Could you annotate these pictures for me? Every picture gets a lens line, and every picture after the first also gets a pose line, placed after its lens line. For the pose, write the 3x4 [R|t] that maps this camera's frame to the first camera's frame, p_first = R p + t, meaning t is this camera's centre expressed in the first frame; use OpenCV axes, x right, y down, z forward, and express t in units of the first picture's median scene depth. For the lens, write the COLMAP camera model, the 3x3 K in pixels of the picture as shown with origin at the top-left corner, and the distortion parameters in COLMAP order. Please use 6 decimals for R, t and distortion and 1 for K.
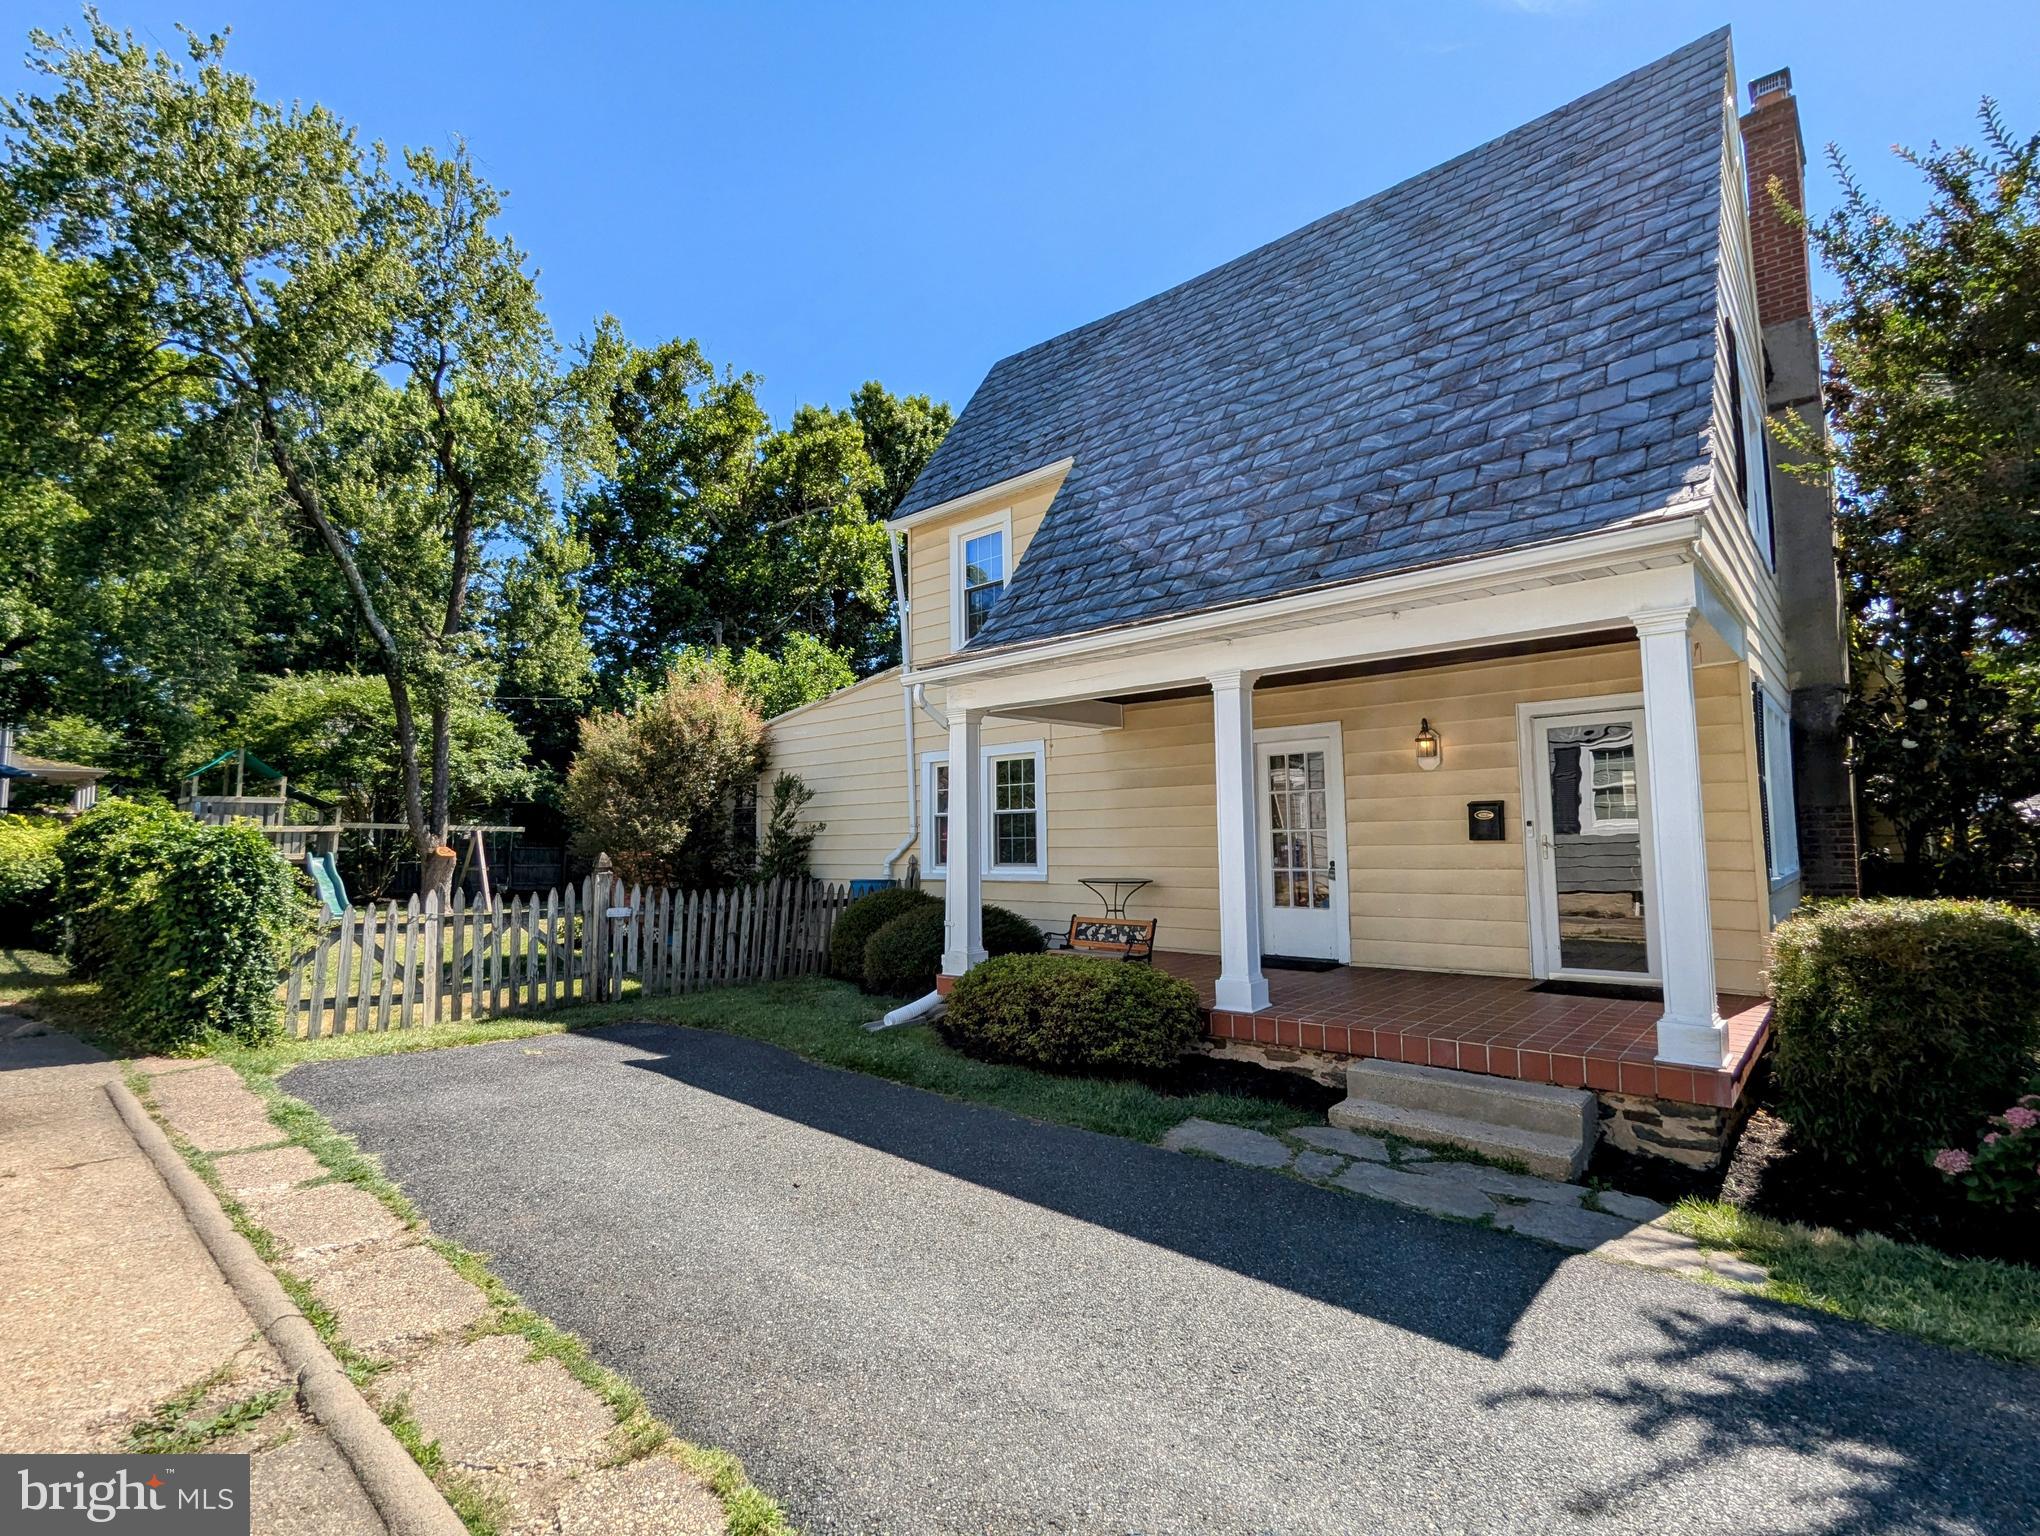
lens RADIAL K [[965.1, 0, 1020.0], [0, 965.1, 768.0], [0, 0, 1]] dist [0.000875, 0.000138]
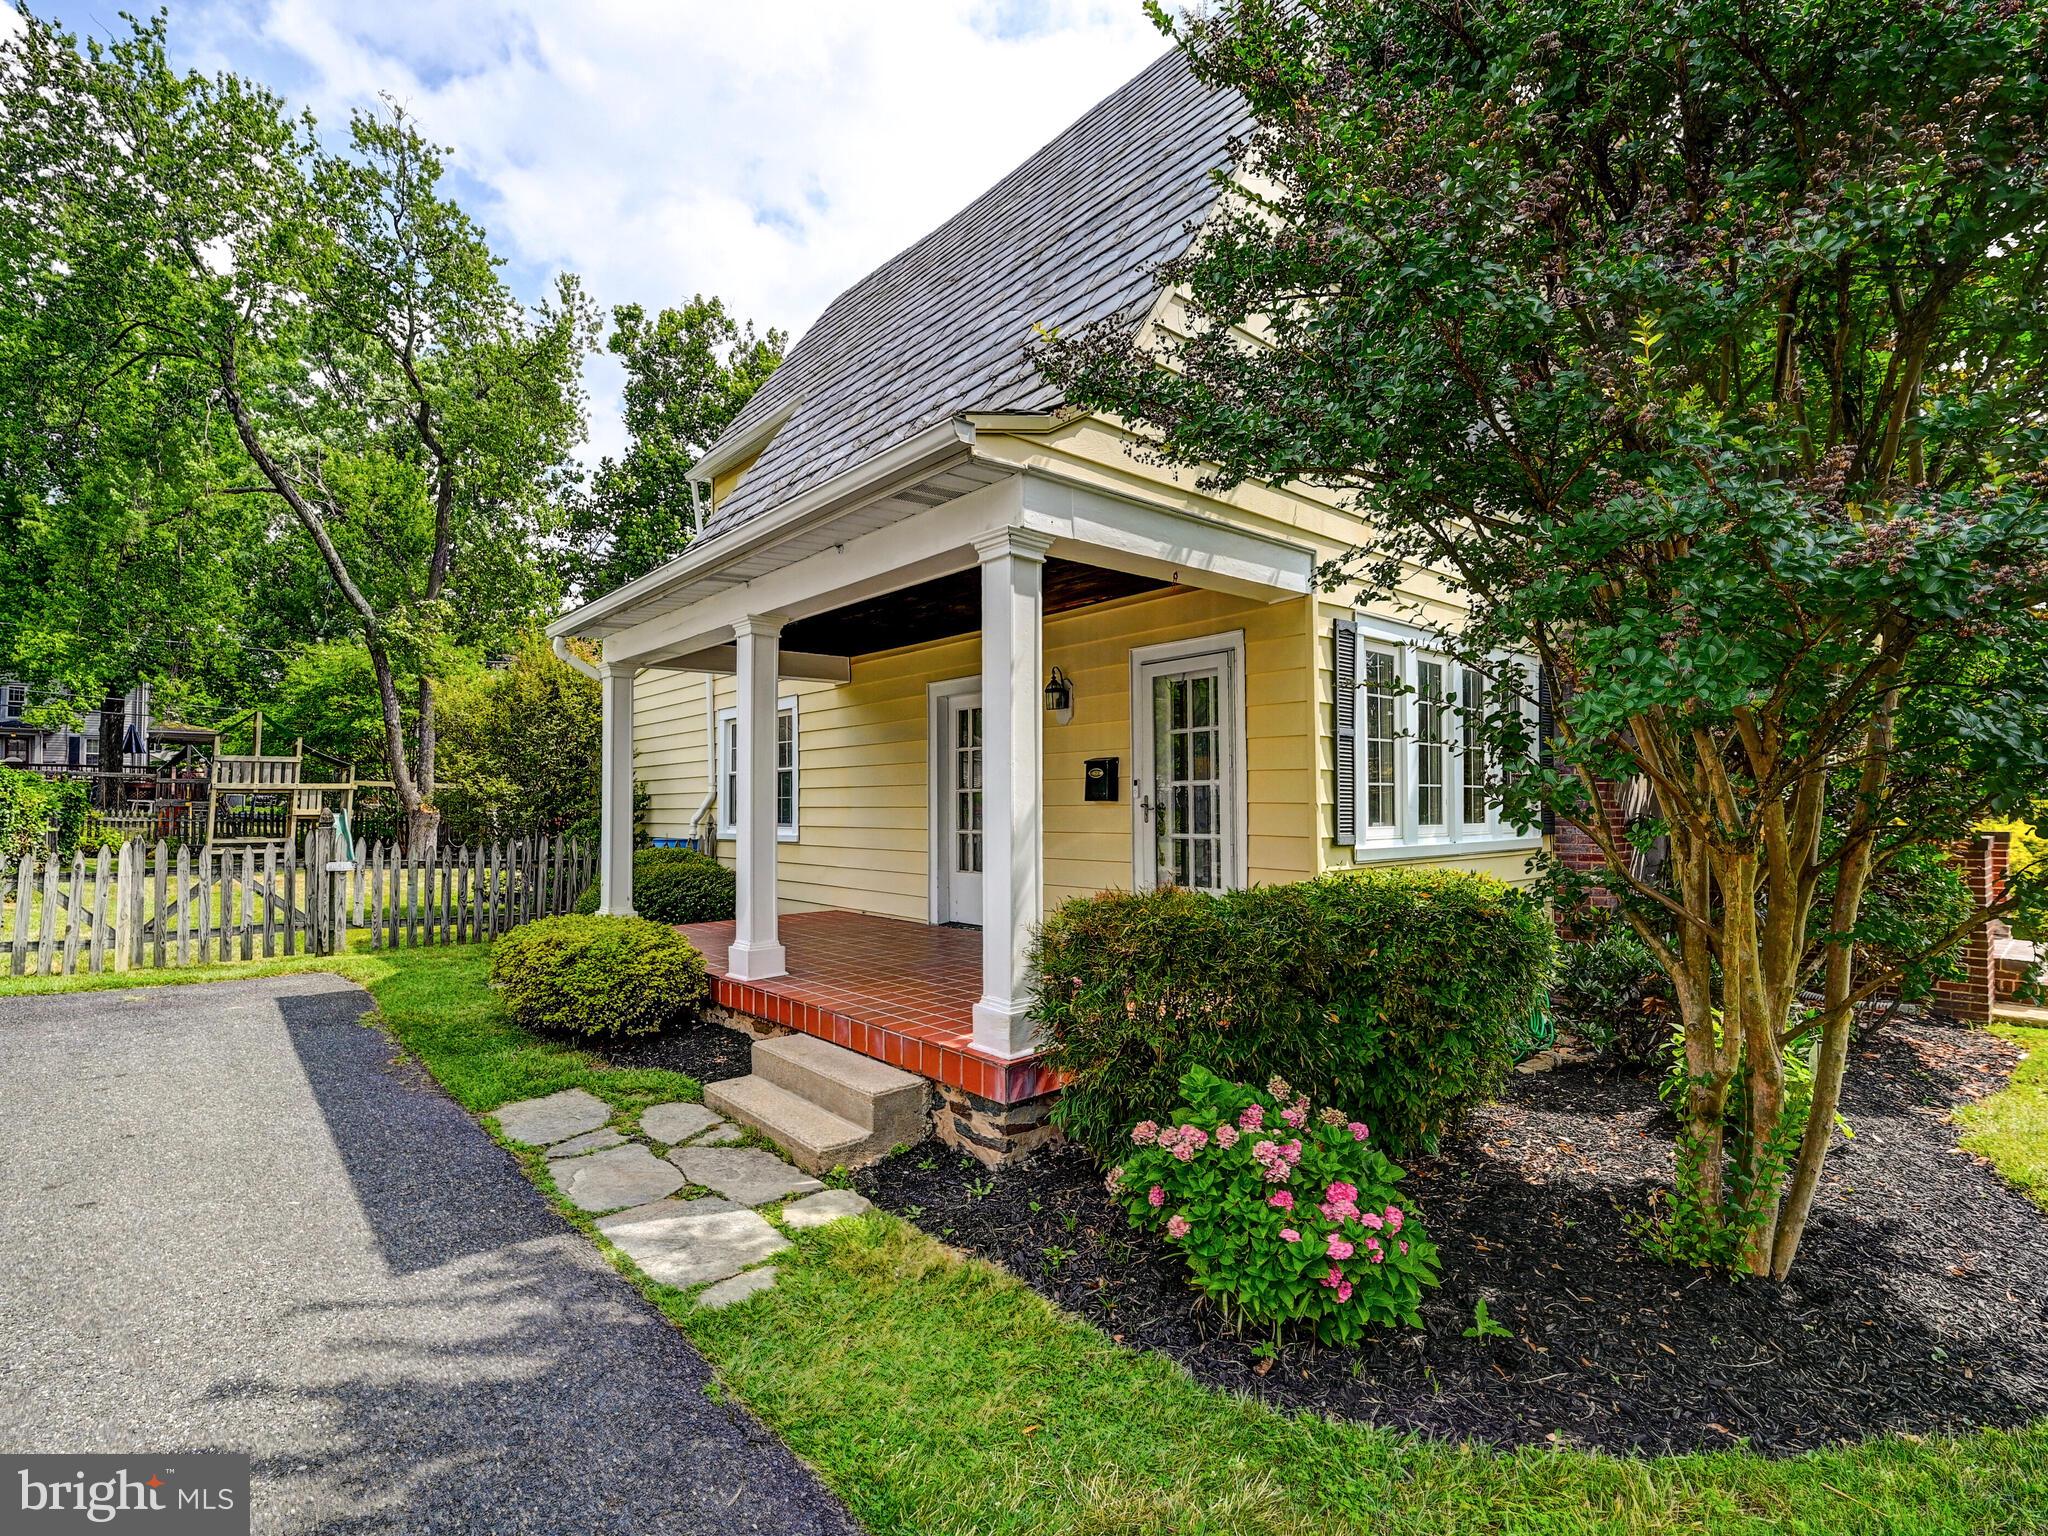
lens RADIAL K [[973.9, 0, 1031.7], [0, 973.9, 786.2], [0, 0, 1]] dist [0.001133, 0.000230]
pose [[0.992380, 0.004805, -0.123124, 0.536137], [0.002355, 0.998317, 0.057946, 0.008255], [0.123195, -0.057794, 0.990698, 0.090099]]
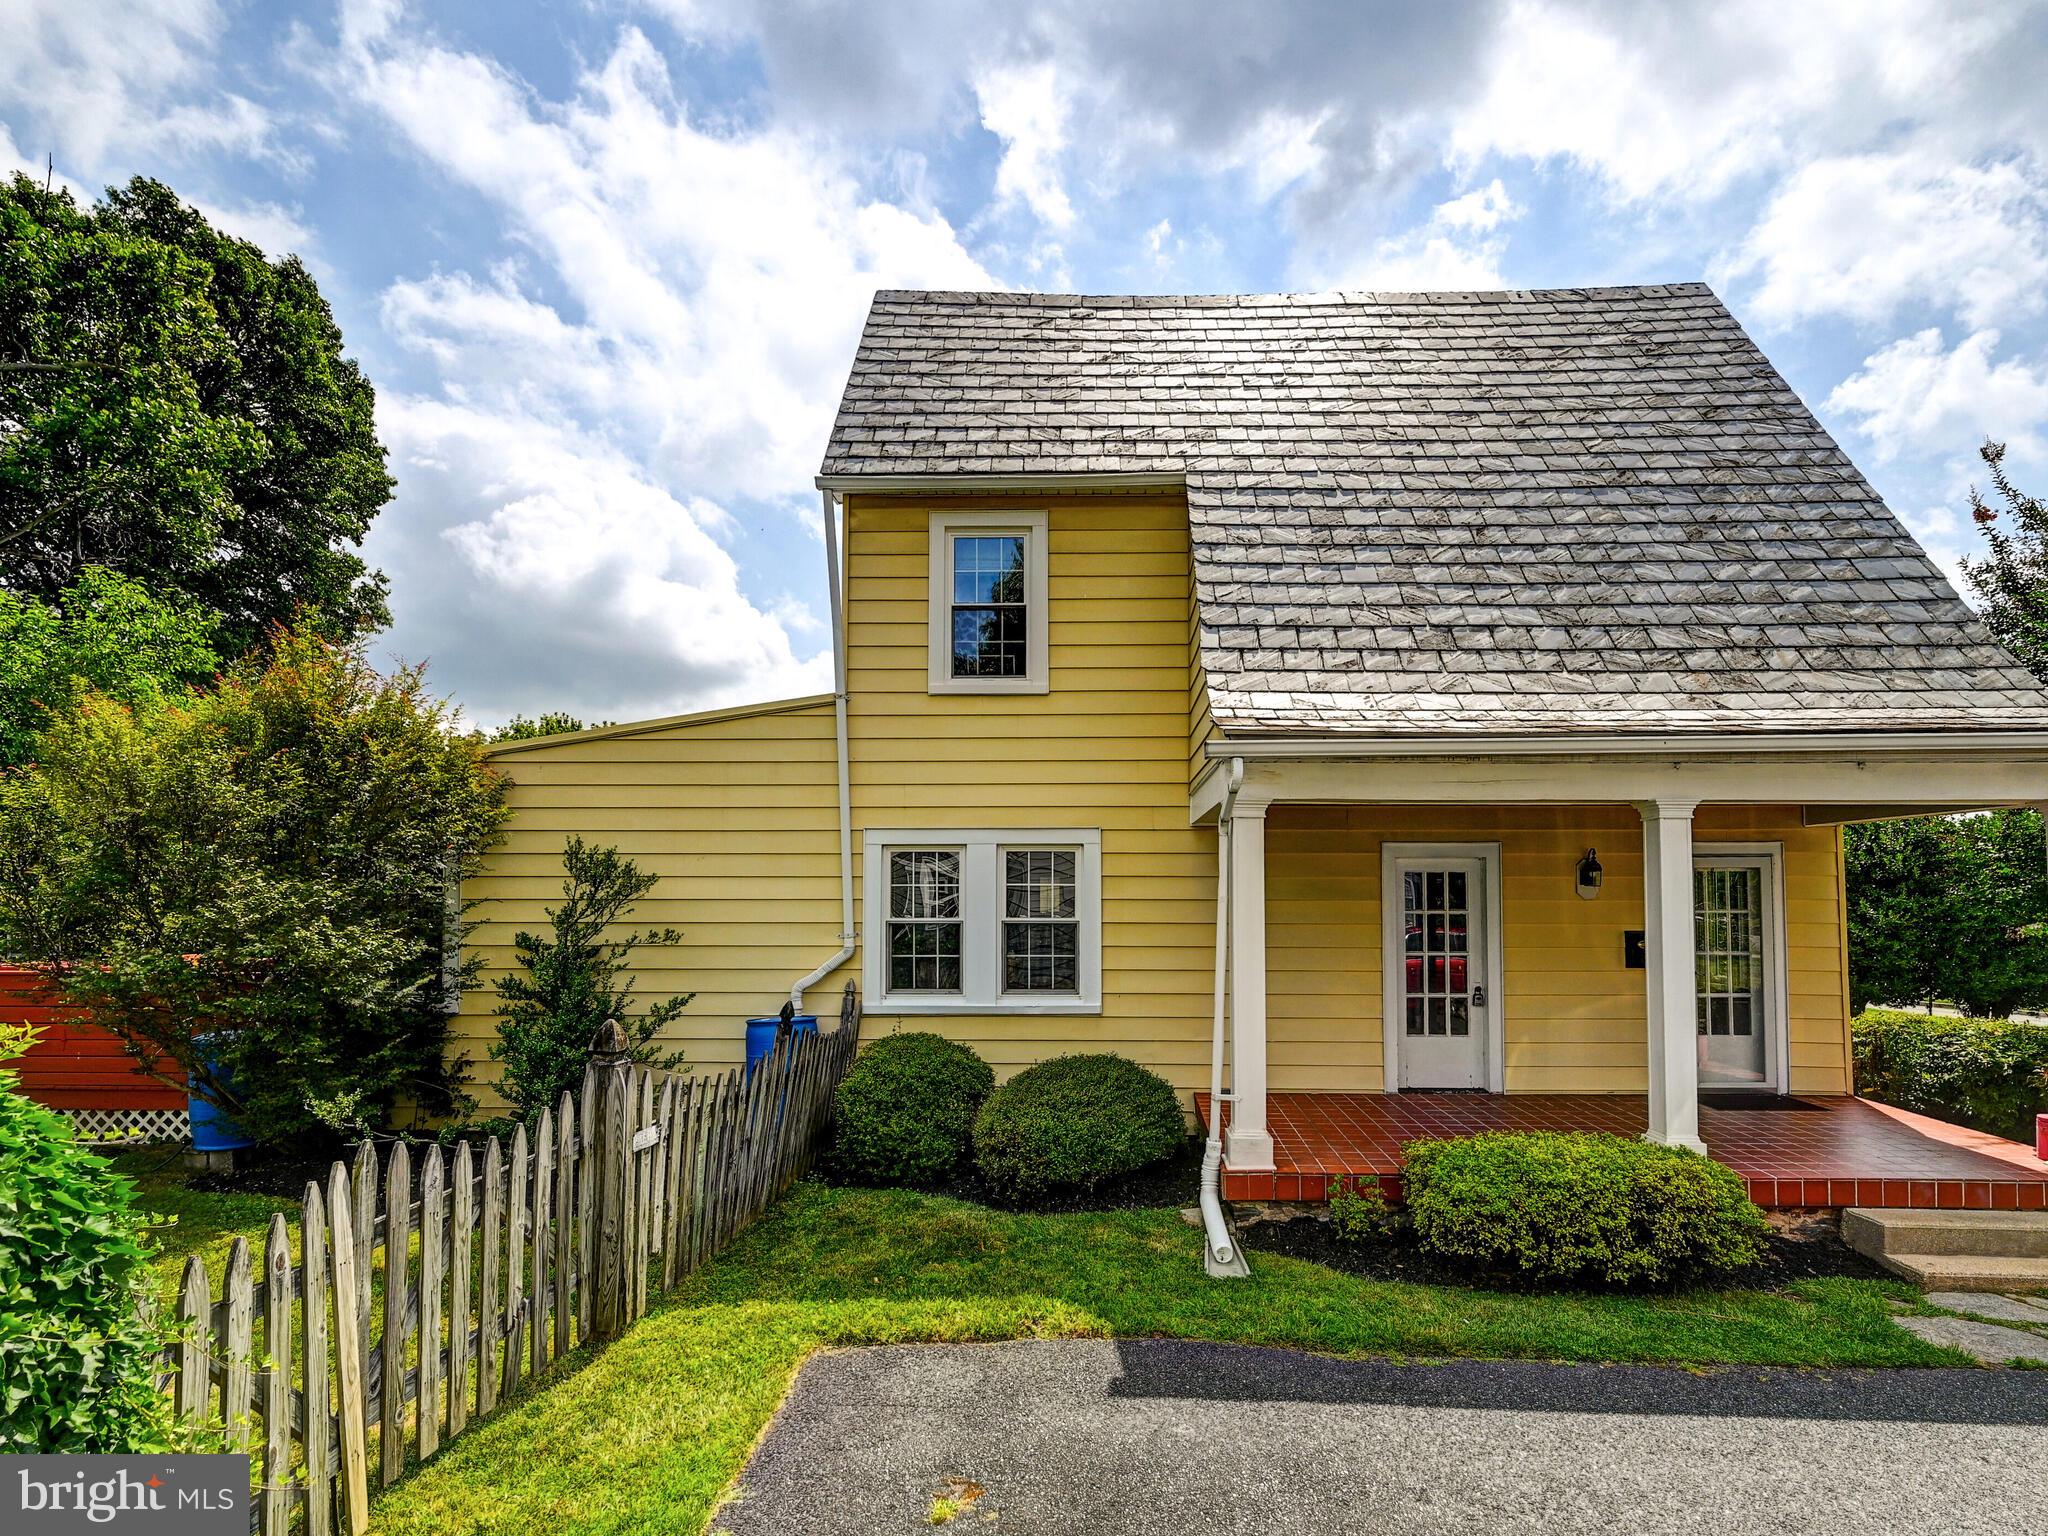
lens RADIAL K [[992.0, 0, 1060.2], [0, 992.0, 869.6], [0, 0, 1]] dist [0.000178, 0.000073]
pose [[0.755299, 0.038886, 0.654226, -0.728724], [-0.063213, 0.997906, 0.013666, -0.008300], [-0.652325, -0.051677, 0.756176, 0.602218]]
